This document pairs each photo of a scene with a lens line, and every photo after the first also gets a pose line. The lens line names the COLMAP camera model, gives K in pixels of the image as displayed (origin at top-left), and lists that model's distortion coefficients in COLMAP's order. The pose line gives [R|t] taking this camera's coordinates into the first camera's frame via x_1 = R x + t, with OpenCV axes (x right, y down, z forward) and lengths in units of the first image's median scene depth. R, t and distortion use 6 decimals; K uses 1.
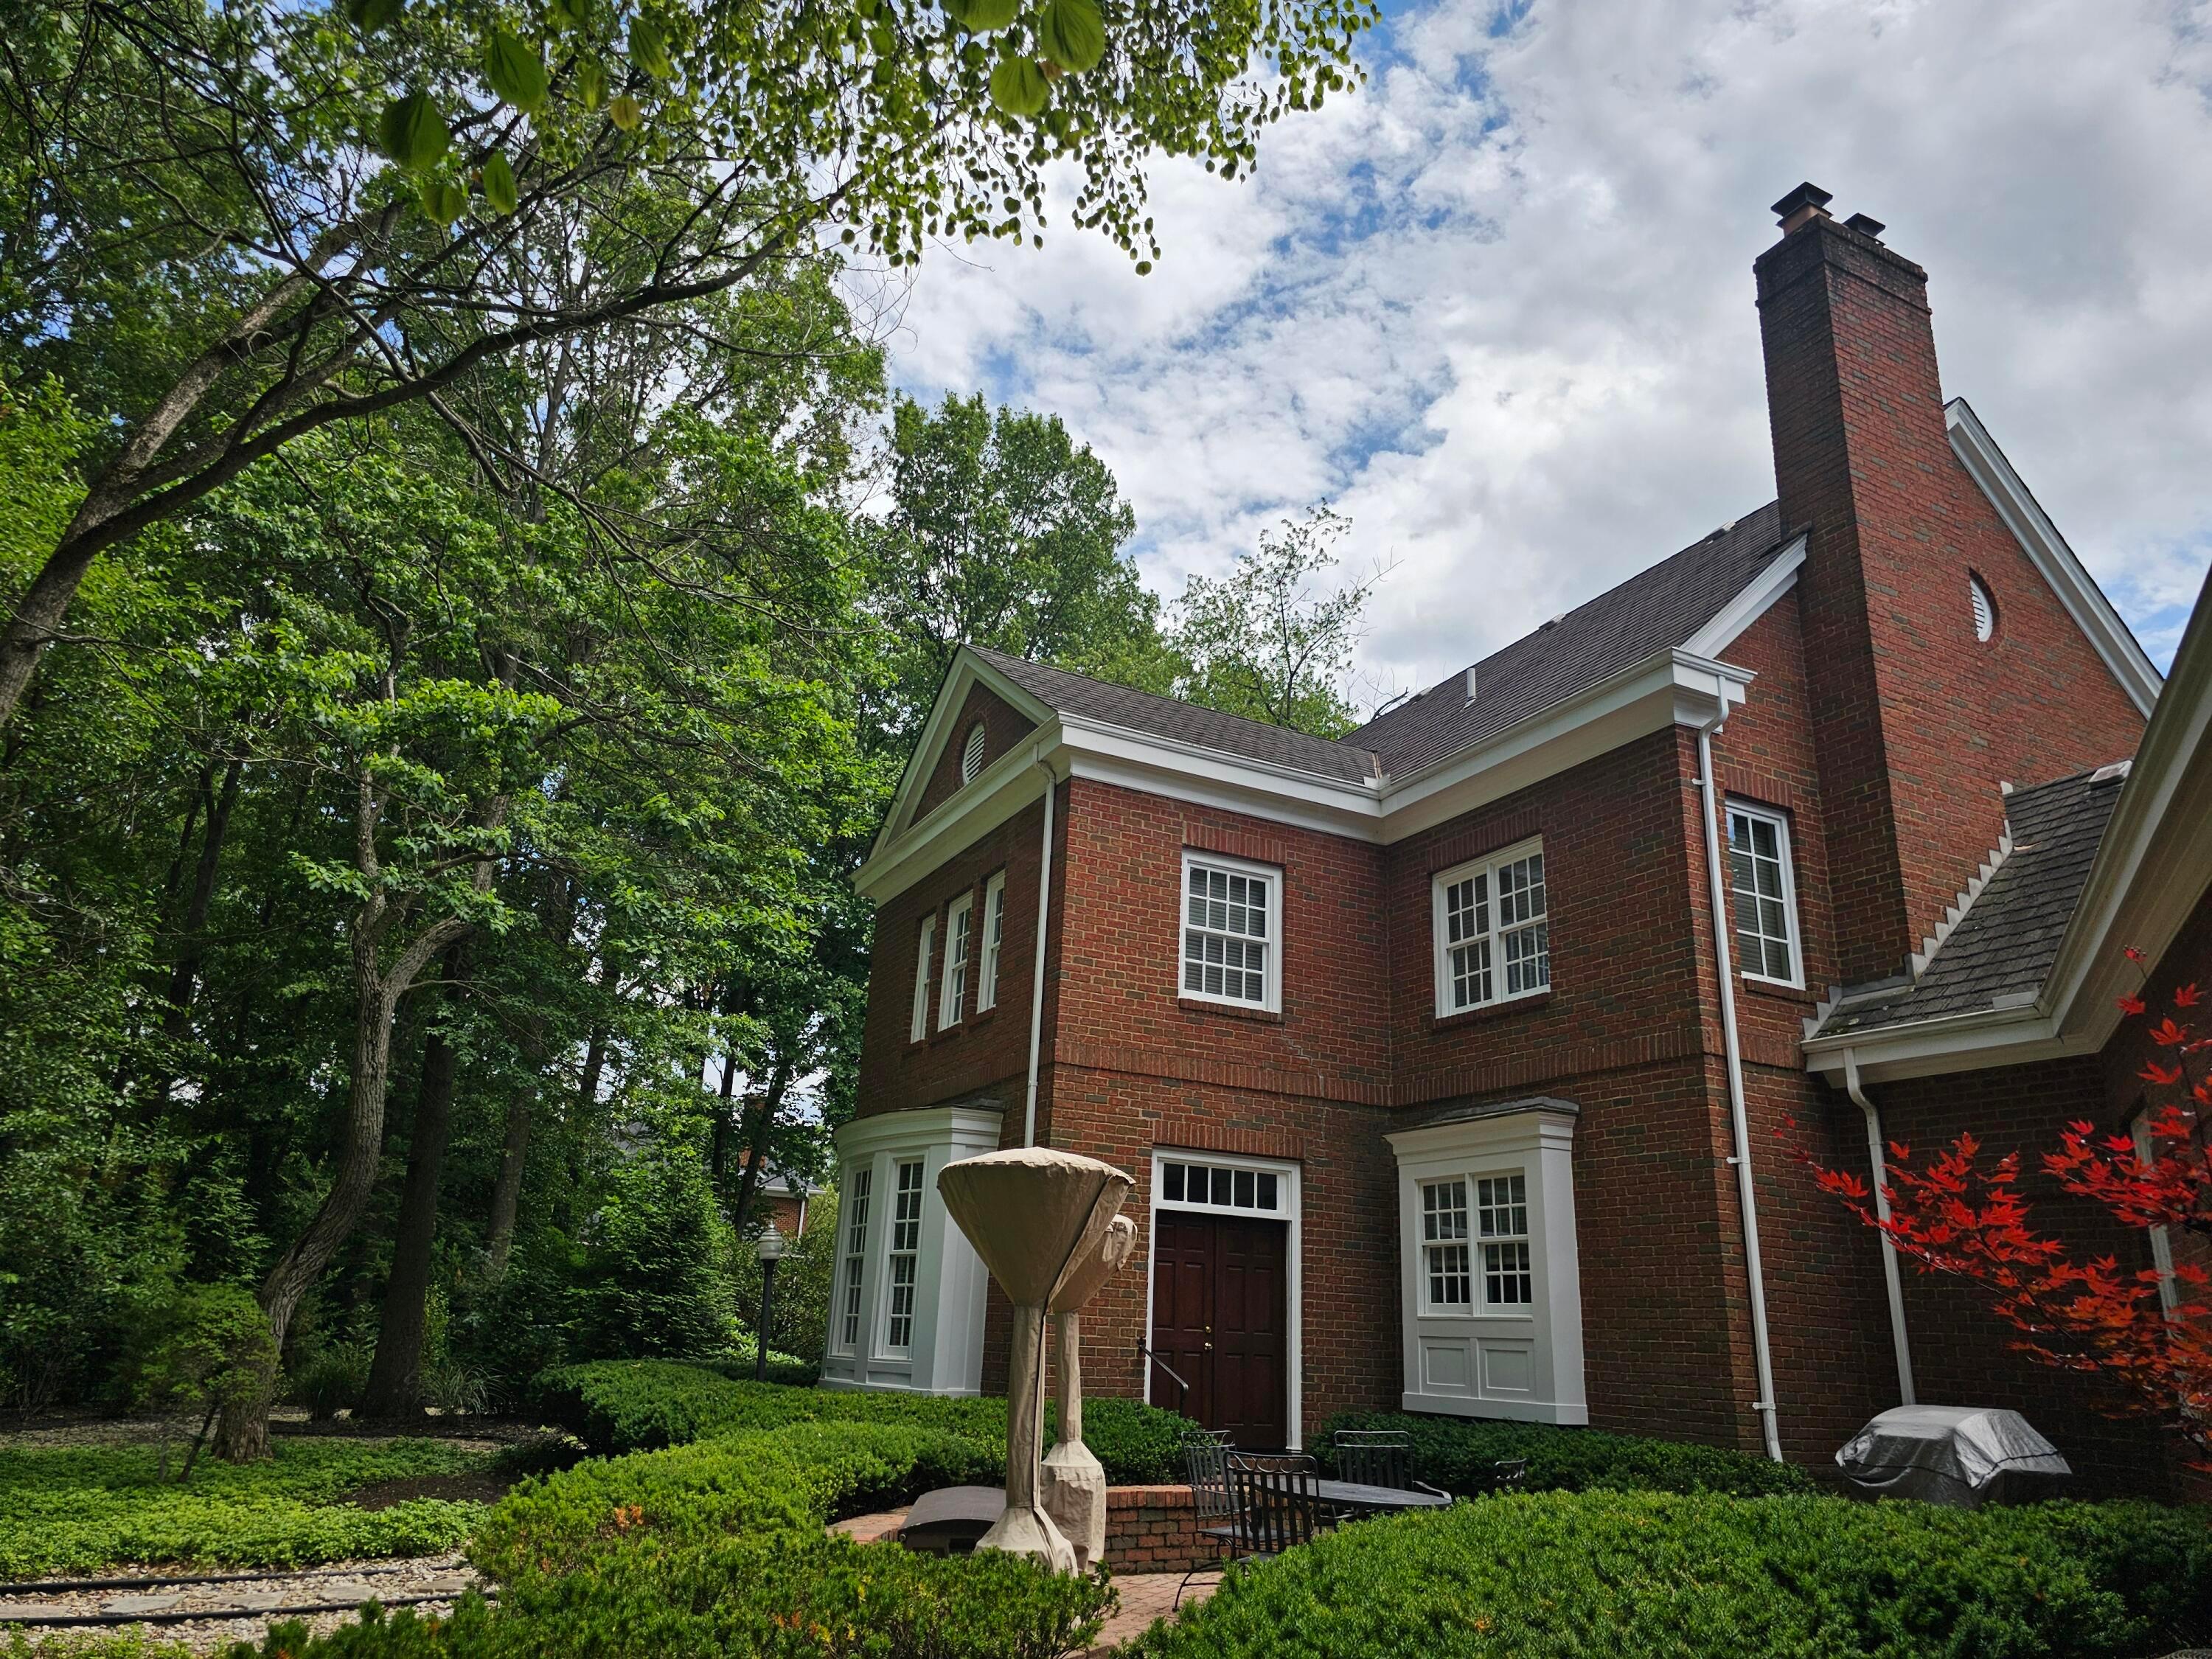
lens RADIAL K [[1463.2, 0, 1116.5], [0, 1463.2, 830.9], [0, 0, 1]] dist [0.040317, -0.029299]
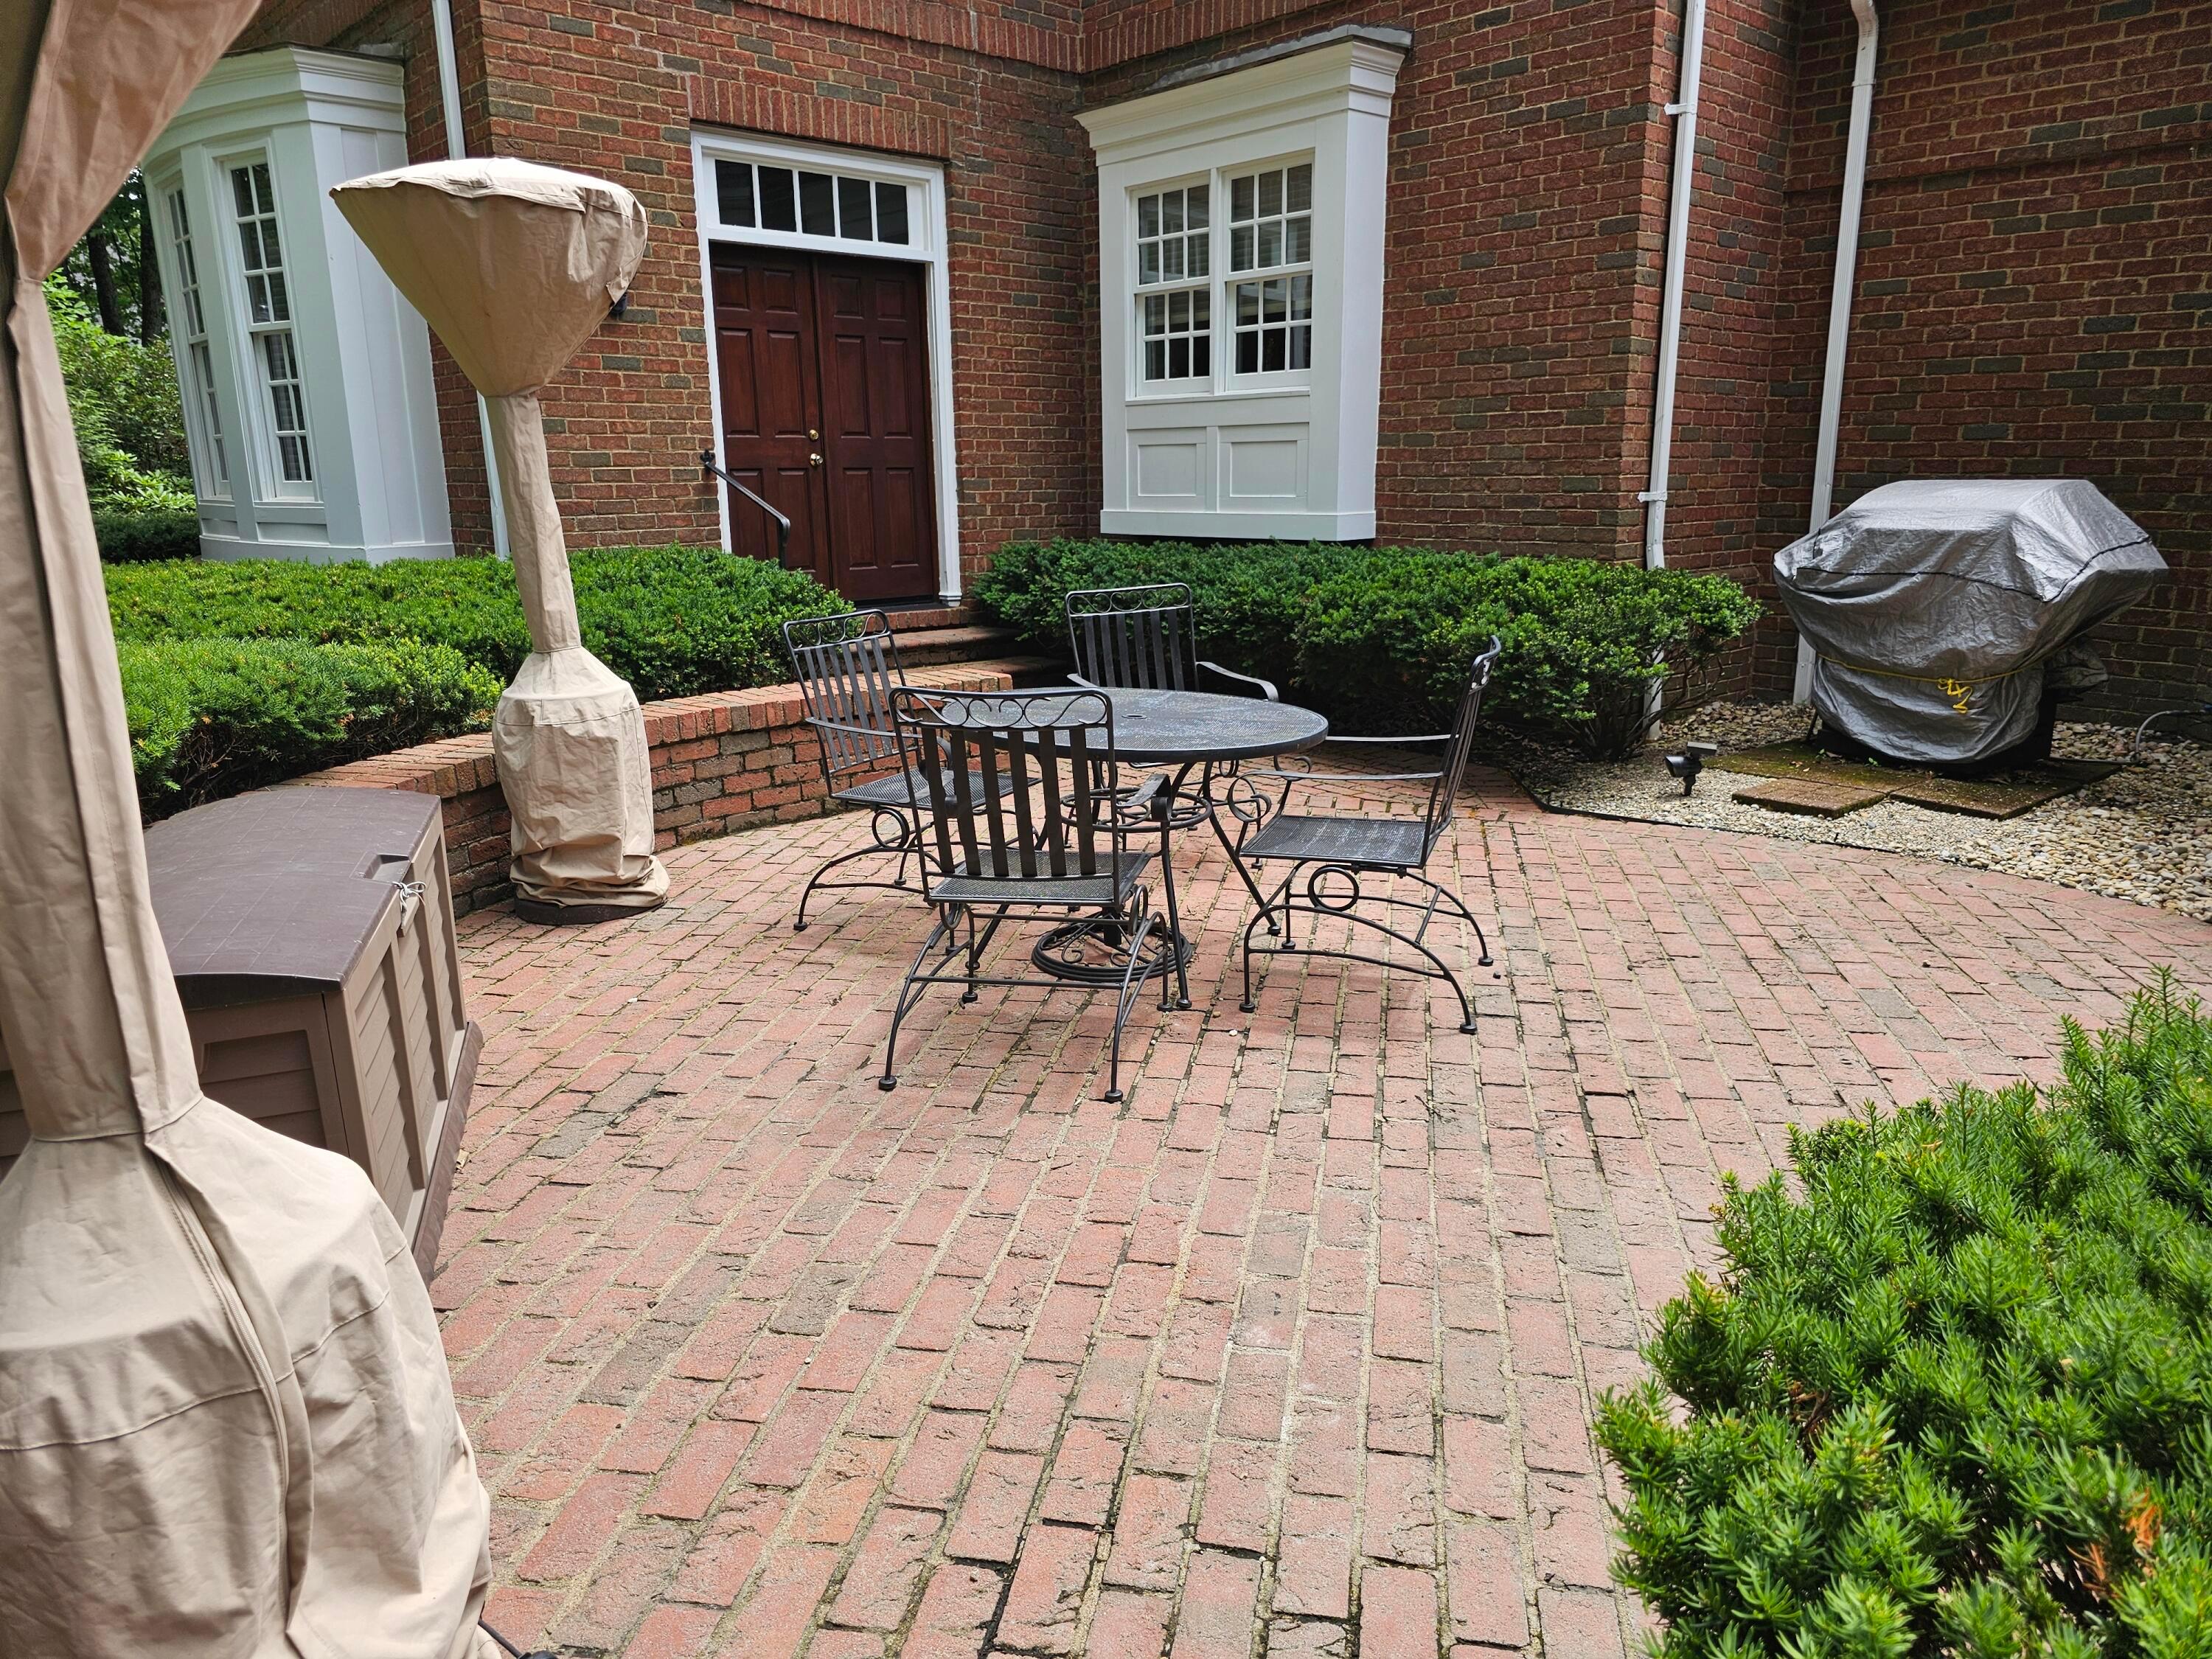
lens RADIAL K [[1463.2, 0, 1122.4], [0, 1463.2, 831.1], [0, 0, 1]] dist [0.040317, -0.029299]
pose [[0.964083, -0.111204, 0.241199, 0.017805], [-0.040537, 0.835881, 0.547411, 0.125445], [-0.262488, -0.537528, 0.801351, 0.351298]]
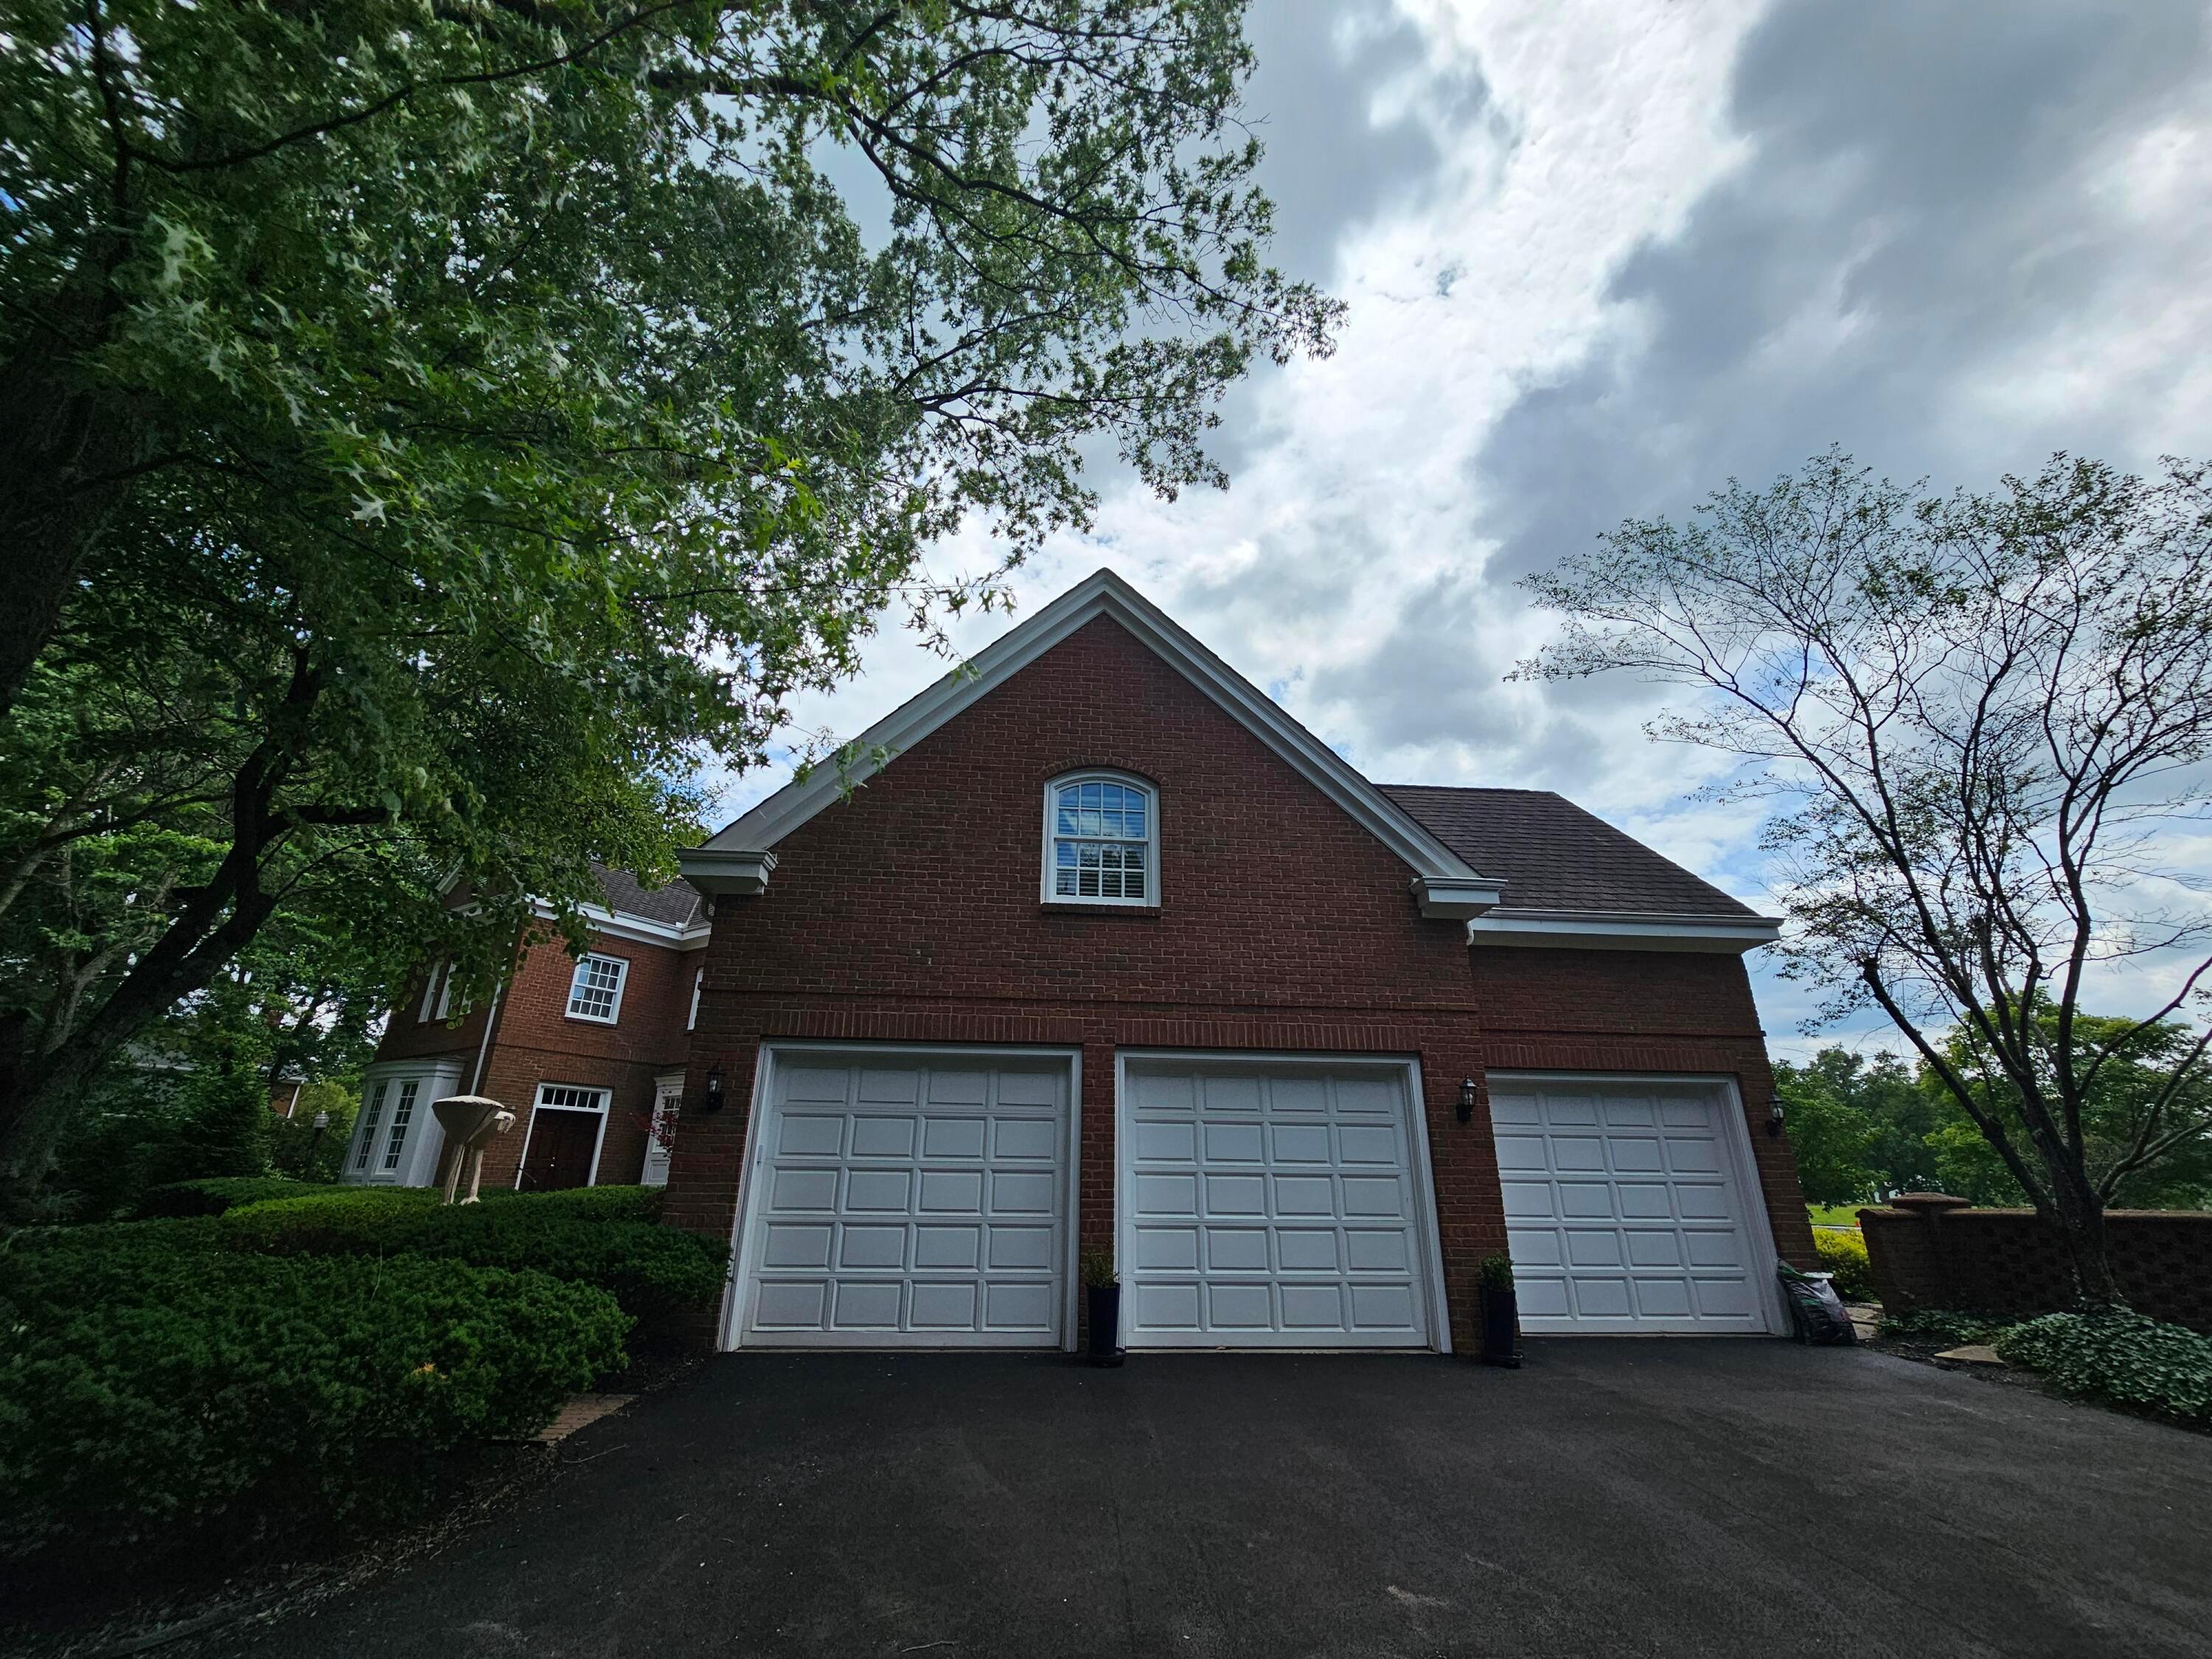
lens RADIAL K [[896.4, 0, 1097.0], [0, 896.4, 859.9], [0, 0, 1]] dist [-0.006182, 0.000850]
pose [[0.863964, 0.147057, 0.481602, 0.054426], [-0.143823, 0.988631, -0.043868, -0.199912], [-0.482577, -0.031365, 0.875292, -0.669952]]
